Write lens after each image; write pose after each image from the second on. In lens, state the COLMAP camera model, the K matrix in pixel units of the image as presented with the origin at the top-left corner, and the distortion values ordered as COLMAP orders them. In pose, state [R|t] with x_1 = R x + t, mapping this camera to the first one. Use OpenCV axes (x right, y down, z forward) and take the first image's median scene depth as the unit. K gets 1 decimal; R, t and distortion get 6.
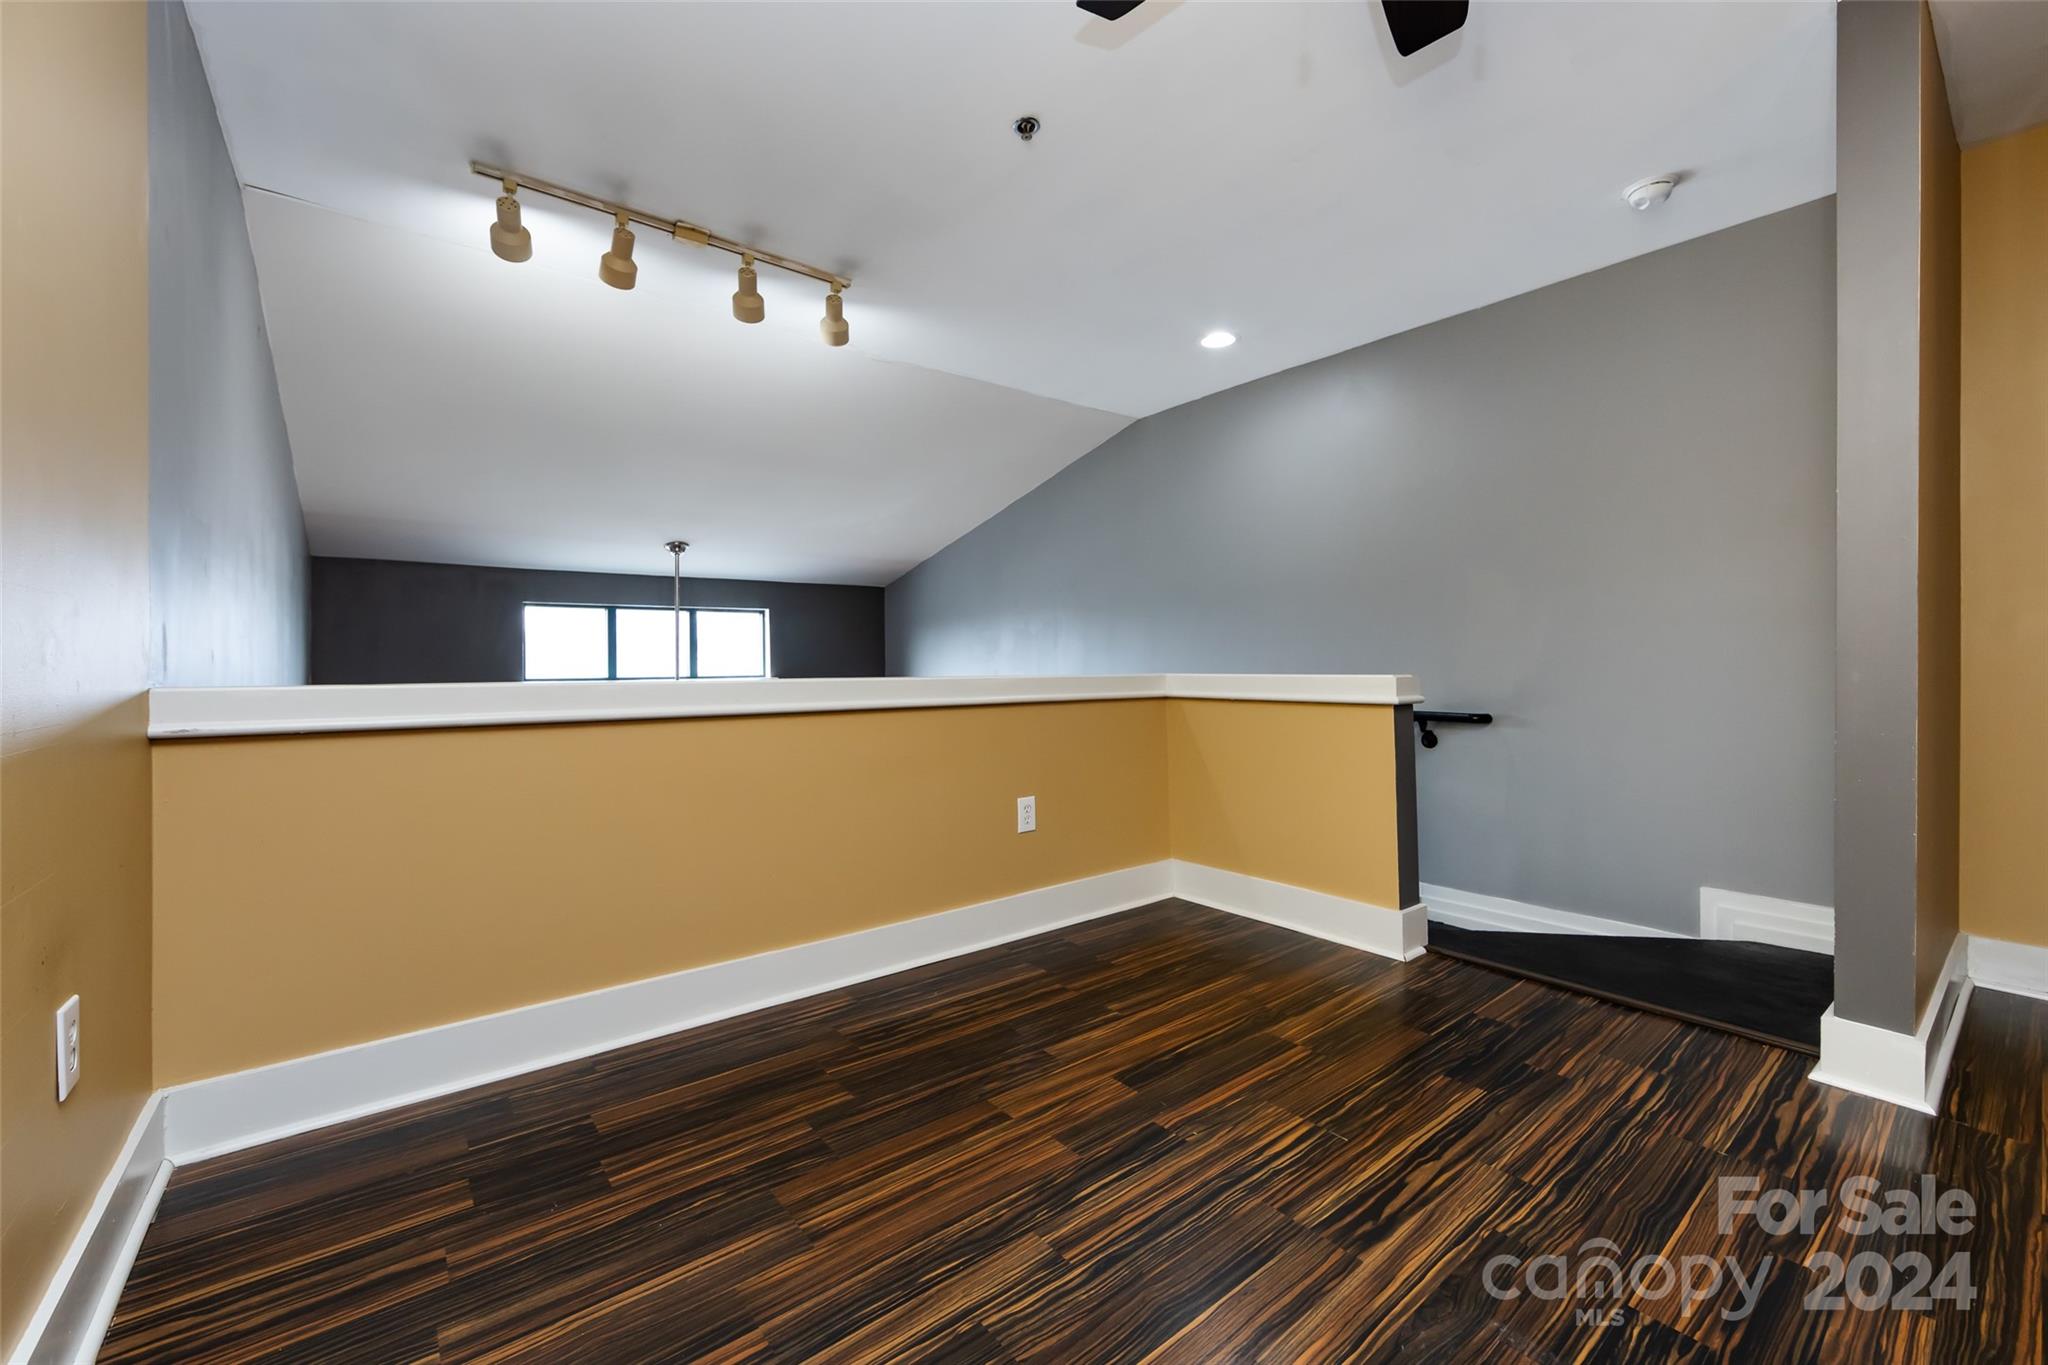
lens RADIAL K [[809.8, 0, 1017.7], [0, 809.8, 682.2], [0, 0, 1]] dist [-0.003042, -0.001097]
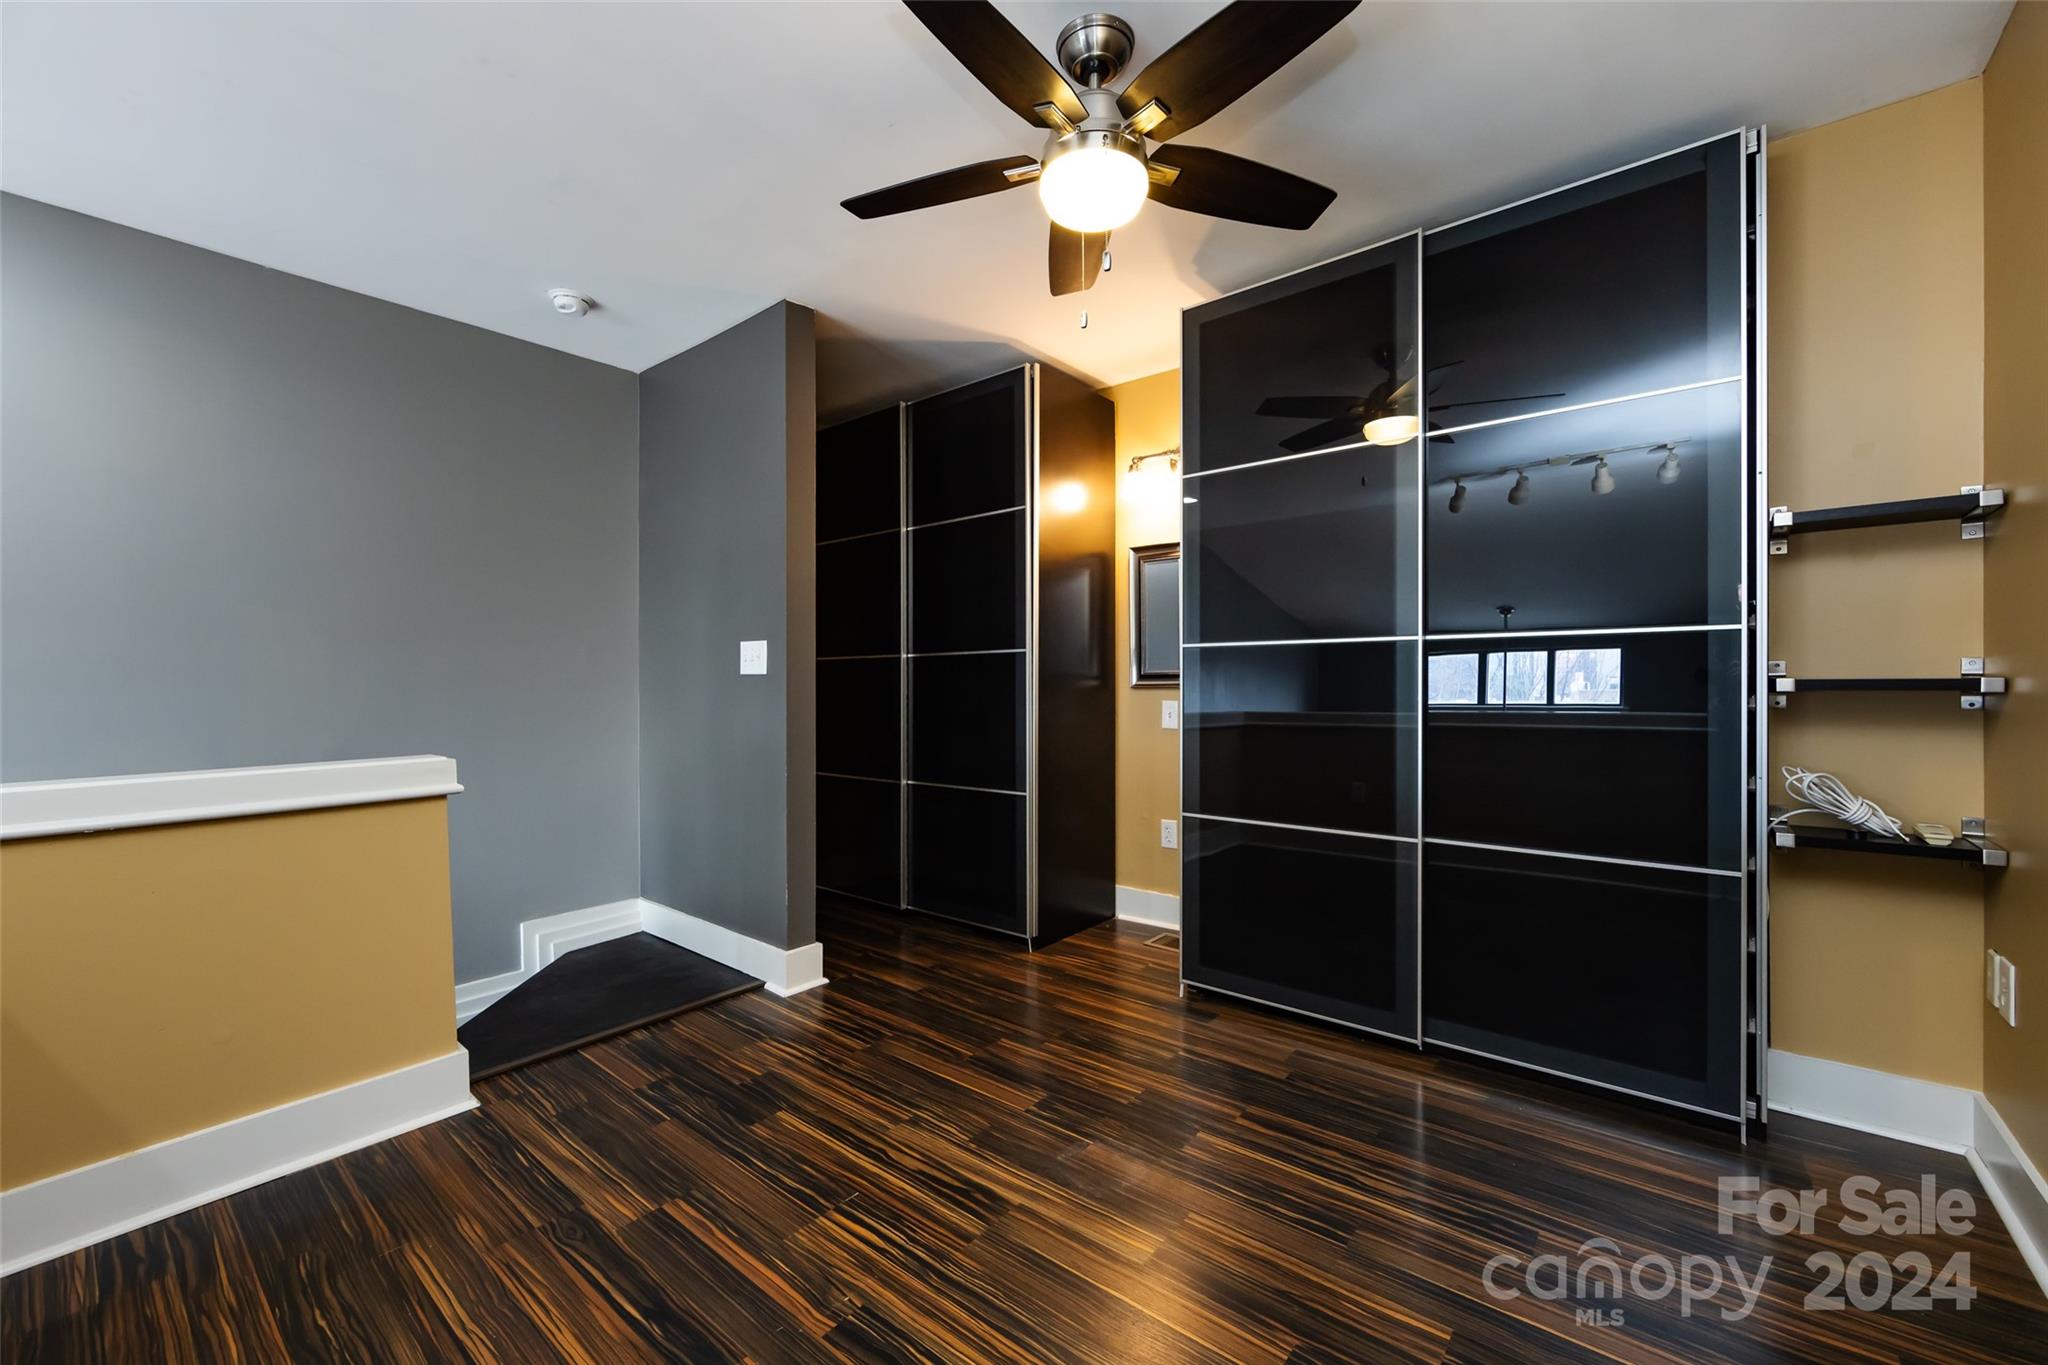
lens RADIAL K [[809.8, 0, 1017.7], [0, 809.8, 674.7], [0, 0, 1]] dist [-0.003042, -0.001097]
pose [[-0.215475, 0.011311, 0.976444, -0.647712], [0.027319, 0.999611, -0.005551, -0.101074], [-0.976127, 0.025479, -0.215700, 0.944525]]
